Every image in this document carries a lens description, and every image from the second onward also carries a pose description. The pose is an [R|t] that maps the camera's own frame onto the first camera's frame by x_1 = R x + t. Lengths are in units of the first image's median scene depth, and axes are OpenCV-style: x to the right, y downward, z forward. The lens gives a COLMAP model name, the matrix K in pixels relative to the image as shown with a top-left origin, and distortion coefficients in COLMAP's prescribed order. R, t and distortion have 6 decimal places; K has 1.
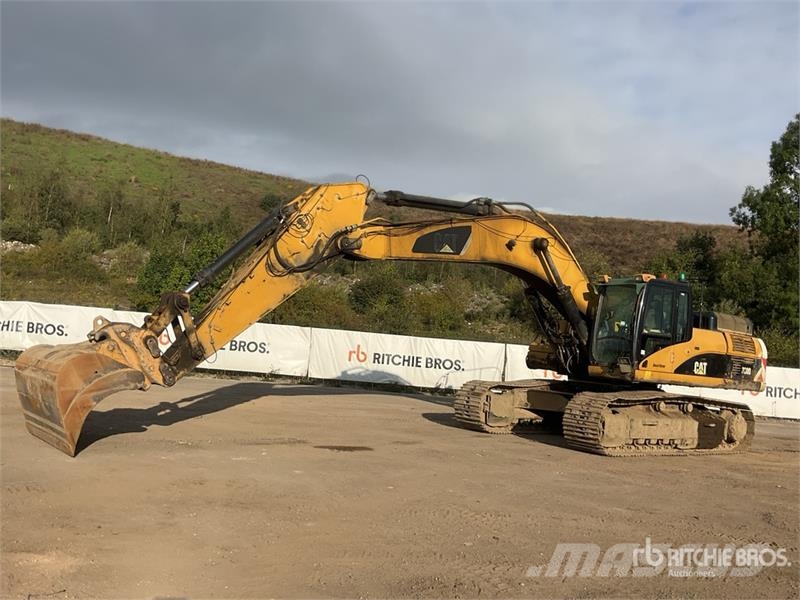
lens RADIAL K [[759.3, 0, 404.3], [0, 759.3, 300.8], [0, 0, 1]] dist [0.058166, 0.000000]
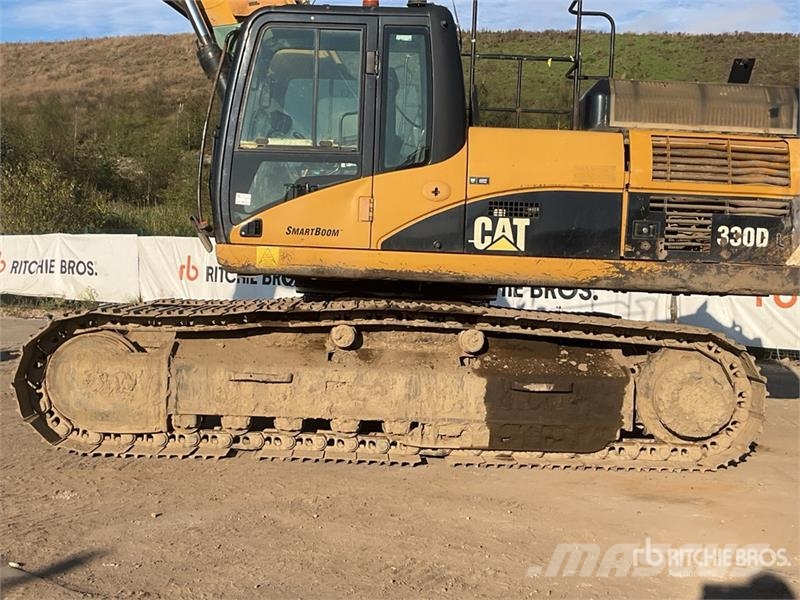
lens RADIAL K [[1040.5, 0, 399.7], [0, 1040.5, 299.9], [0, 0, 1]] dist [0.076830, 0.000000]
pose [[0.804365, -0.042422, -0.592620, 0.393709], [0.073140, 0.996931, 0.027910, 0.062449], [0.589617, -0.065794, 0.804999, 0.346220]]
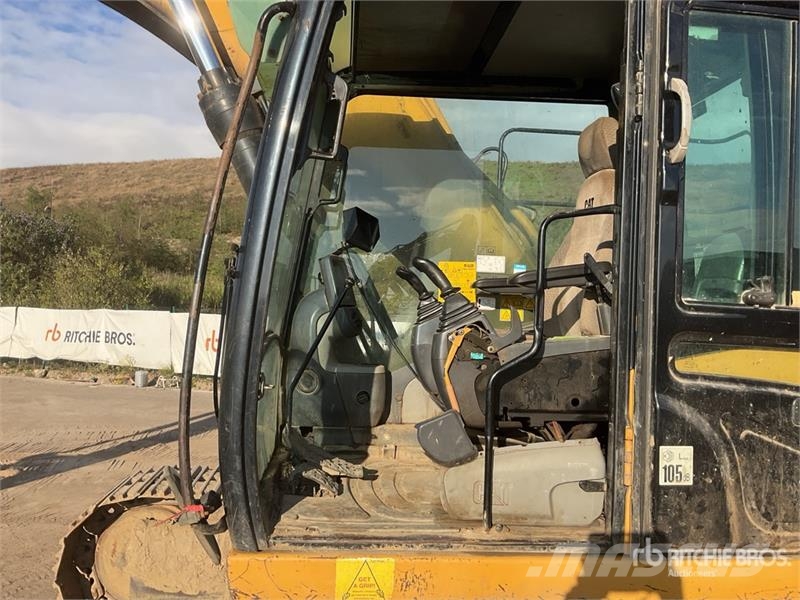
lens RADIAL K [[659.2, 0, 403.4], [0, 659.2, 305.8], [0, 0, 1]] dist [0.074750, -0.129803]
pose [[0.844733, -0.065662, -0.531145, 0.227036], [0.077280, 0.997009, -0.000347, 0.024522], [0.529579, -0.040754, 0.847281, 0.509768]]
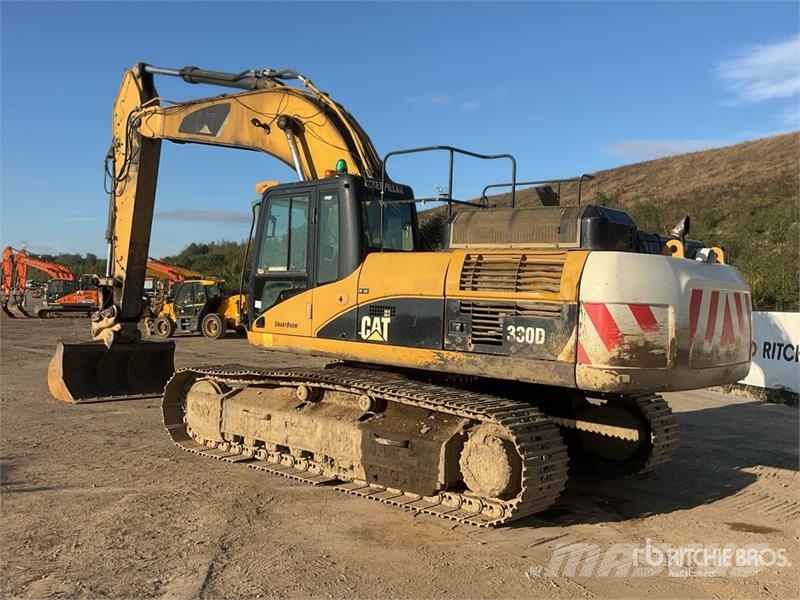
lens RADIAL K [[776.8, 0, 407.8], [0, 776.8, 301.8], [0, 0, 1]] dist [0.039797, 0.000000]
pose [[0.214101, -0.073230, -0.974063, 0.553918], [0.044579, 0.996879, -0.065147, 0.064379], [0.975794, -0.029475, 0.216698, 0.556068]]
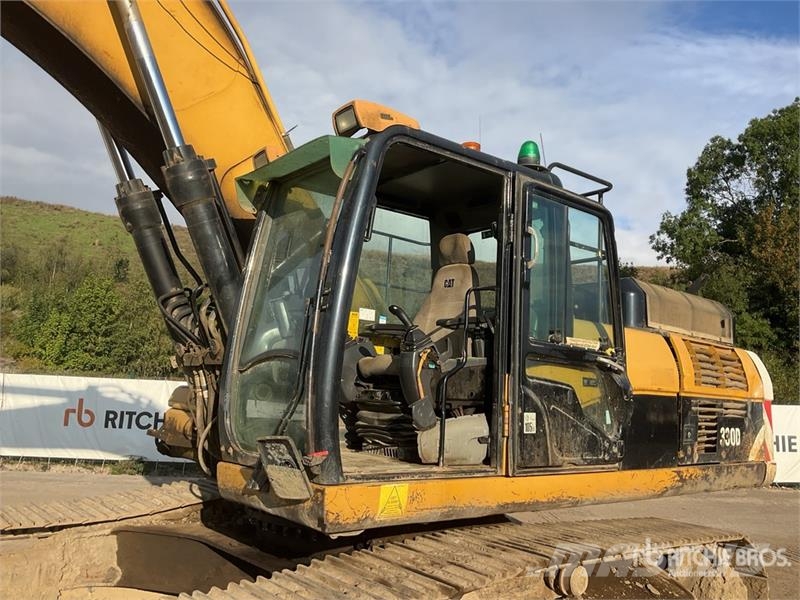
lens RADIAL K [[659.2, 0, 403.6], [0, 659.2, 300.0], [0, 0, 1]] dist [0.074750, -0.129803]
pose [[0.998277, -0.037503, 0.045124, 0.179710], [0.040646, 0.996656, -0.070878, 0.027131], [-0.042315, 0.072590, 0.996464, 0.445100]]
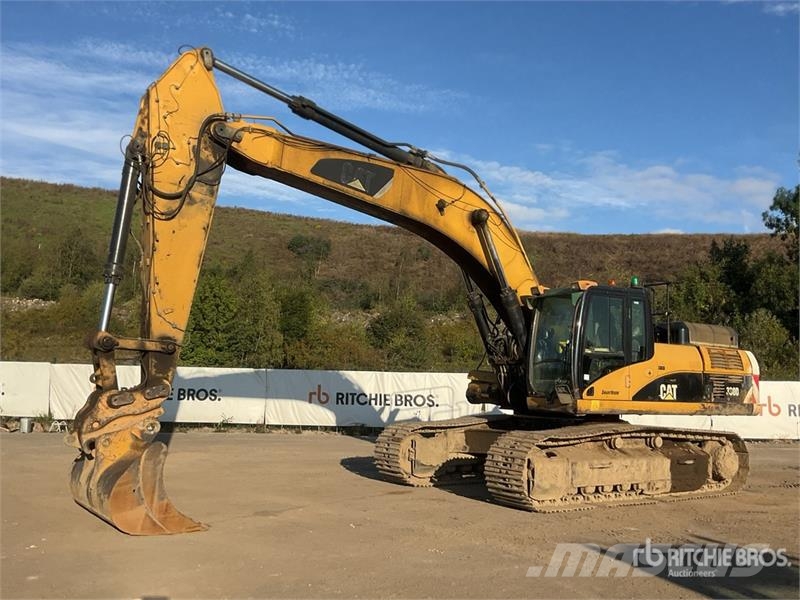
lens RADIAL K [[760.1, 0, 402.9], [0, 760.1, 302.2], [0, 0, 1]] dist [0.062331, 0.000000]
pose [[0.996077, -0.066884, -0.057947, 0.097458], [0.064371, 0.996947, -0.044190, 0.006551], [0.060725, 0.040287, 0.997341, 0.102562]]
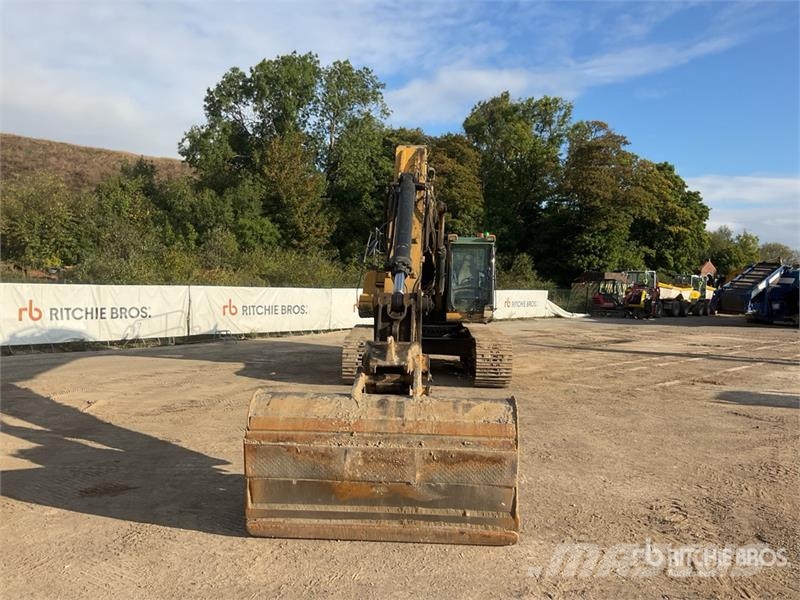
lens RADIAL K [[654.7, 0, 393.7], [0, 654.7, 298.9], [0, 0, 1]] dist [0.018967, -0.047378]
pose [[0.653757, -0.087192, 0.751664, -0.336229], [-0.011868, 0.992036, 0.125397, -0.037261], [-0.756612, -0.090900, 0.647515, 0.243023]]
